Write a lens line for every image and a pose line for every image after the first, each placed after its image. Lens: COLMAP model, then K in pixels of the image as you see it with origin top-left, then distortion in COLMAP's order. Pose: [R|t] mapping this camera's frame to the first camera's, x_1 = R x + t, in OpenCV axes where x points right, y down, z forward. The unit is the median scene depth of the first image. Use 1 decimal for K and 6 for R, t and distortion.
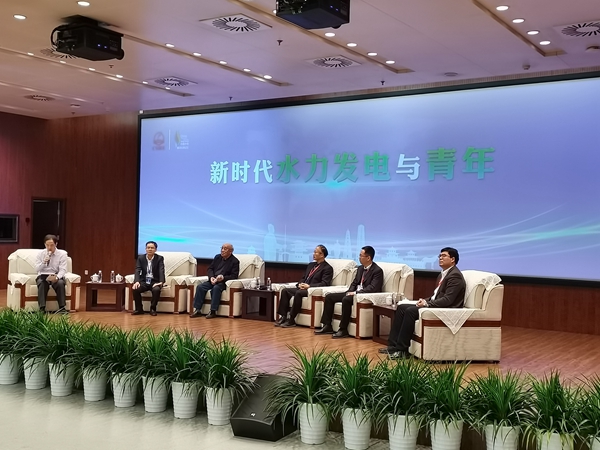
lens RADIAL K [[741.4, 0, 300.4], [0, 741.4, 205.1], [0, 0, 1]] dist [0.109514, 0.000000]
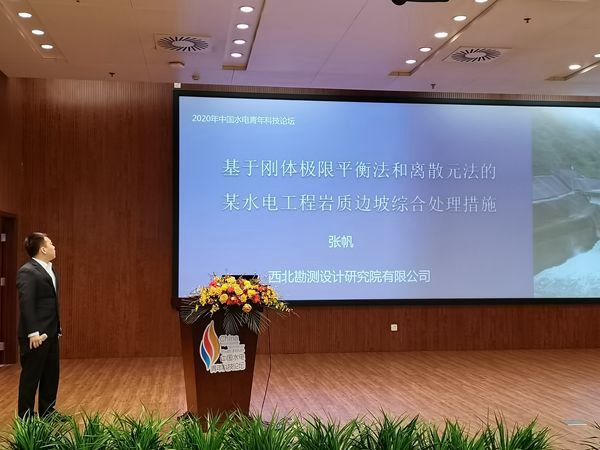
lens RADIAL K [[724.9, 0, 295.5], [0, 724.9, 229.2], [0, 0, 1]] dist [0.032182, 0.000000]
pose [[0.745921, -0.005570, 0.666012, -0.666254], [-0.005671, 0.999876, 0.014714, -0.008765], [-0.666011, -0.014752, 0.745796, 0.530199]]
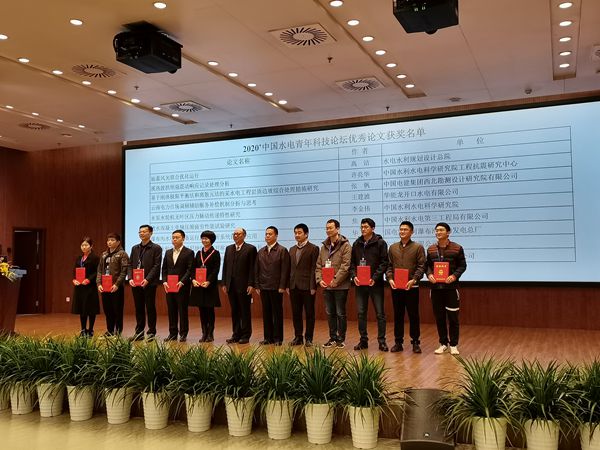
lens RADIAL K [[610.6, 0, 305.1], [0, 610.6, 227.7], [0, 0, 1]] dist [0.033971, 0.000000]
pose [[0.981899, -0.025335, 0.187704, -0.152730], [0.028309, 0.999512, -0.013183, 0.014583], [-0.187278, 0.018258, 0.982137, 0.128629]]
